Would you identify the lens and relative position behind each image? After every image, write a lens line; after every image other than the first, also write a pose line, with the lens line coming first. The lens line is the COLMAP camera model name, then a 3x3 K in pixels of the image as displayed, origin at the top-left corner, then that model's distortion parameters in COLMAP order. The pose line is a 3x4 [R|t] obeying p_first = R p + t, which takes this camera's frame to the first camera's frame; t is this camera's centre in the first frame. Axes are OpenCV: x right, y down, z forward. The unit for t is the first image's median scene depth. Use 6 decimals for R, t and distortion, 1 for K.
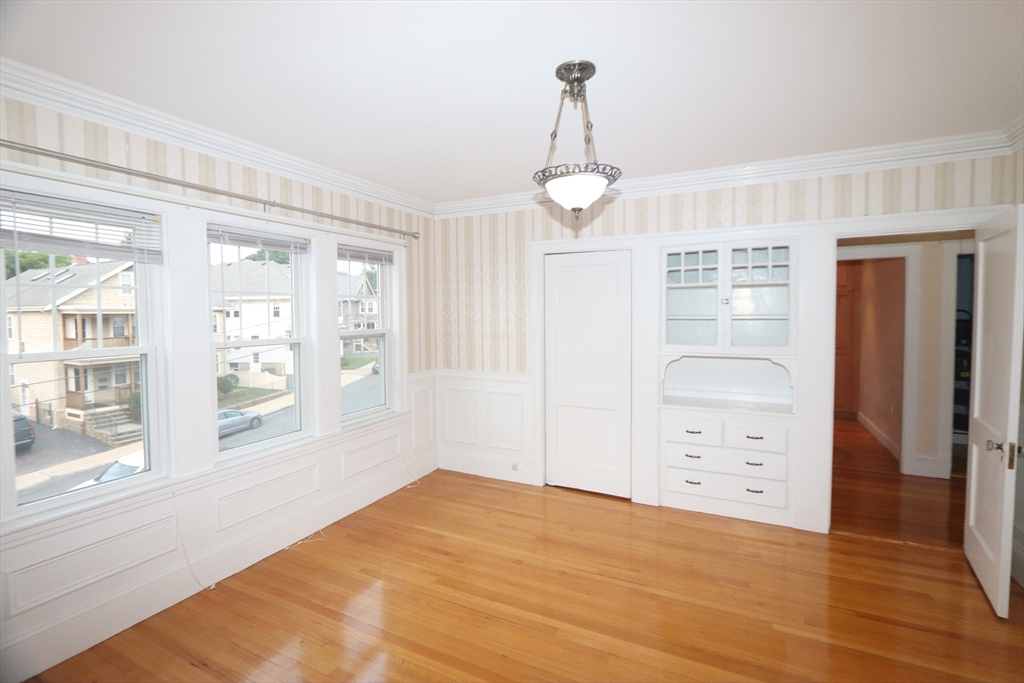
lens RADIAL K [[486.9, 0, 499.7], [0, 486.9, 332.7], [0, 0, 1]] dist [-0.004097, 0.000629]
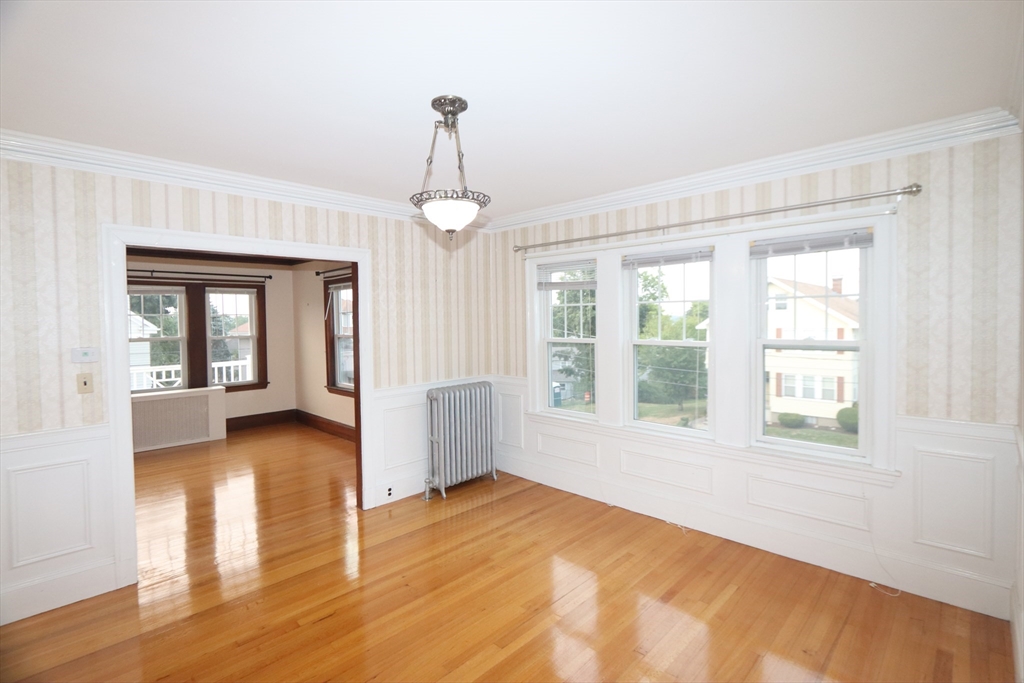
lens RADIAL K [[486.9, 0, 499.7], [0, 486.9, 332.7], [0, 0, 1]] dist [-0.004097, 0.000629]
pose [[-0.307388, 0.041141, -0.950695, 0.927253], [-0.022433, 0.998474, 0.050462, -0.069208], [0.951320, 0.036839, -0.305996, 1.153022]]
